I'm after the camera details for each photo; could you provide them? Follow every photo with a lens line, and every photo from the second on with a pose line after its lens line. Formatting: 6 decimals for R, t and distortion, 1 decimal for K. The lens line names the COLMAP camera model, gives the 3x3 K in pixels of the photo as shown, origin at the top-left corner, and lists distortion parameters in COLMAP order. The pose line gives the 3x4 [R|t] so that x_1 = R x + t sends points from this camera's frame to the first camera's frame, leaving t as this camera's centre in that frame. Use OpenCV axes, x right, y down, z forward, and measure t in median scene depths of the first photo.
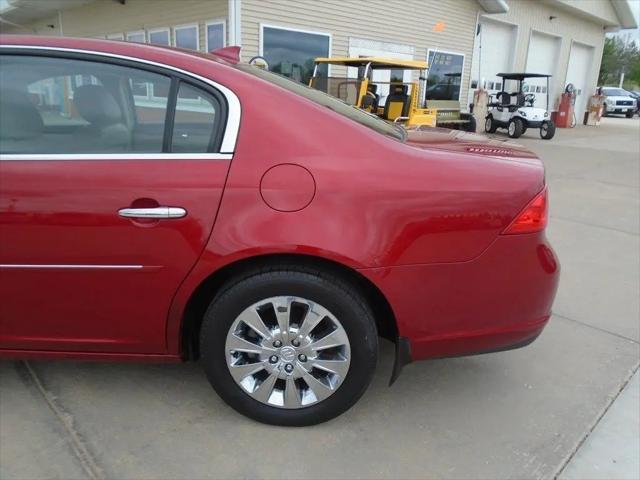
lens RADIAL K [[497.7, 0, 320.0], [0, 497.7, 240.0], [0, 0, 1]] dist [-0.022015, 0.012163]
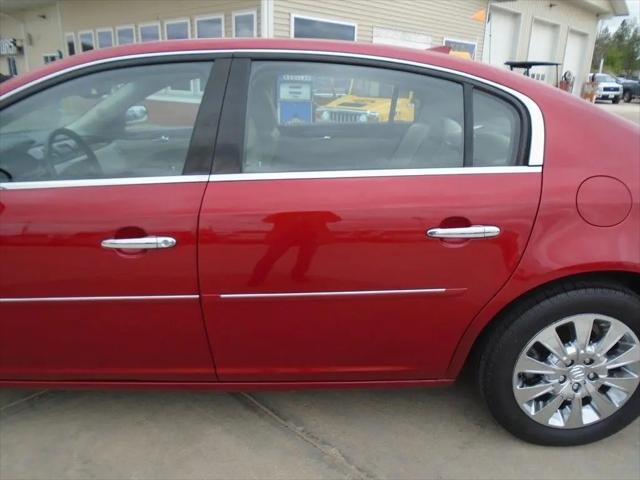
lens RADIAL K [[497.7, 0, 320.0], [0, 497.7, 240.0], [0, 0, 1]] dist [-0.022015, 0.012163]
pose [[0.998032, -0.029605, 0.055280, -0.531109], [0.028397, 0.999344, 0.022494, -0.055313], [-0.055910, -0.020880, 0.998217, 0.069352]]
